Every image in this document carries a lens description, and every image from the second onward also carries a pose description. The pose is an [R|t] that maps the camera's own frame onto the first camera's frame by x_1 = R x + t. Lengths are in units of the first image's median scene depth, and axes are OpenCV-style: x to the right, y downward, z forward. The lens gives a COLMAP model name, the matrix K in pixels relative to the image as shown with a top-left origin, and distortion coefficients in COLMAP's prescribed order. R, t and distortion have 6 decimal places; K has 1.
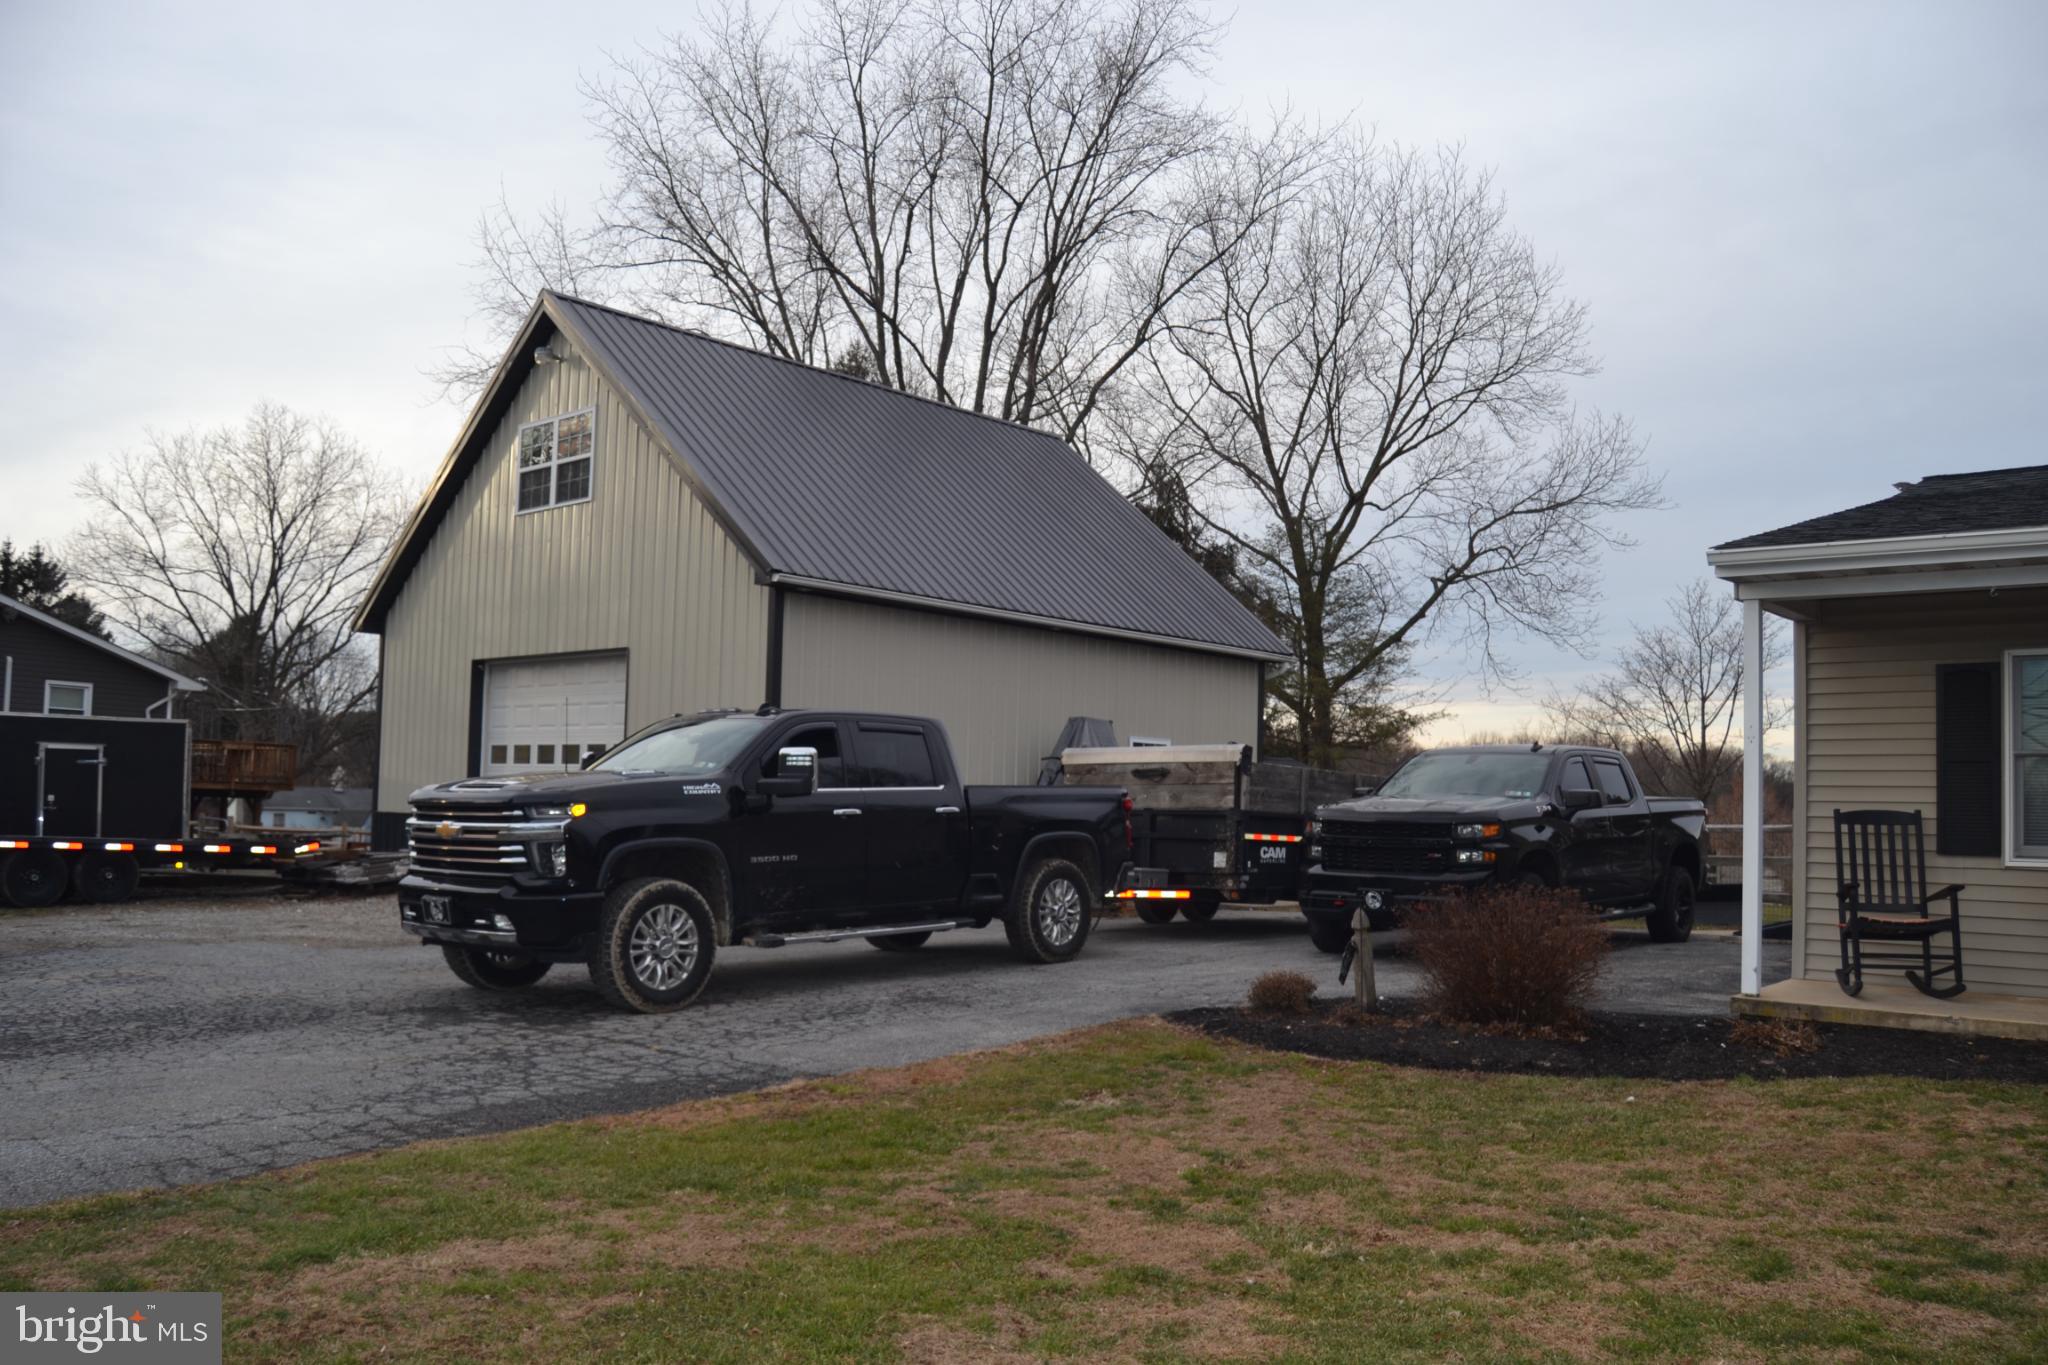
lens RADIAL K [[1634.8, 0, 1015.5], [0, 1634.8, 693.4], [0, 0, 1]] dist [-0.096436, 0.037664]
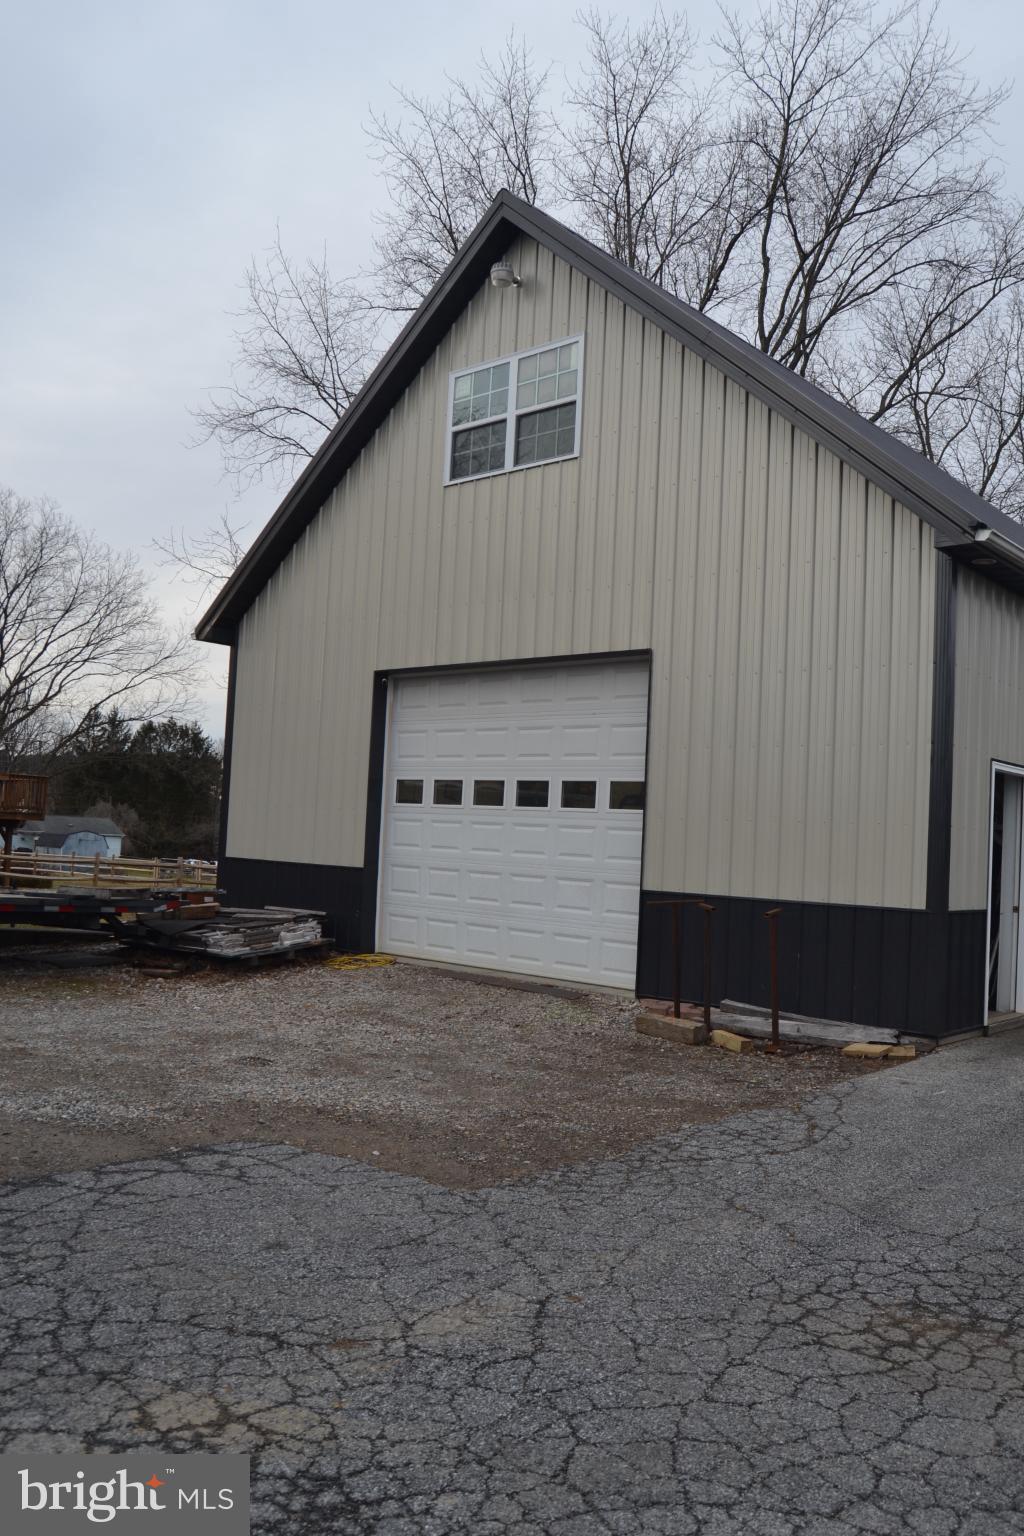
lens RADIAL K [[1226.1, 0, 515.7], [0, 1226.1, 773.9], [0, 0, 1]] dist [-0.096436, 0.037664]
pose [[0.999624, 0.026802, -0.005738, -0.261034], [-0.026706, 0.999514, 0.016072, 0.017888], [0.006166, -0.015912, 0.999854, 0.400454]]
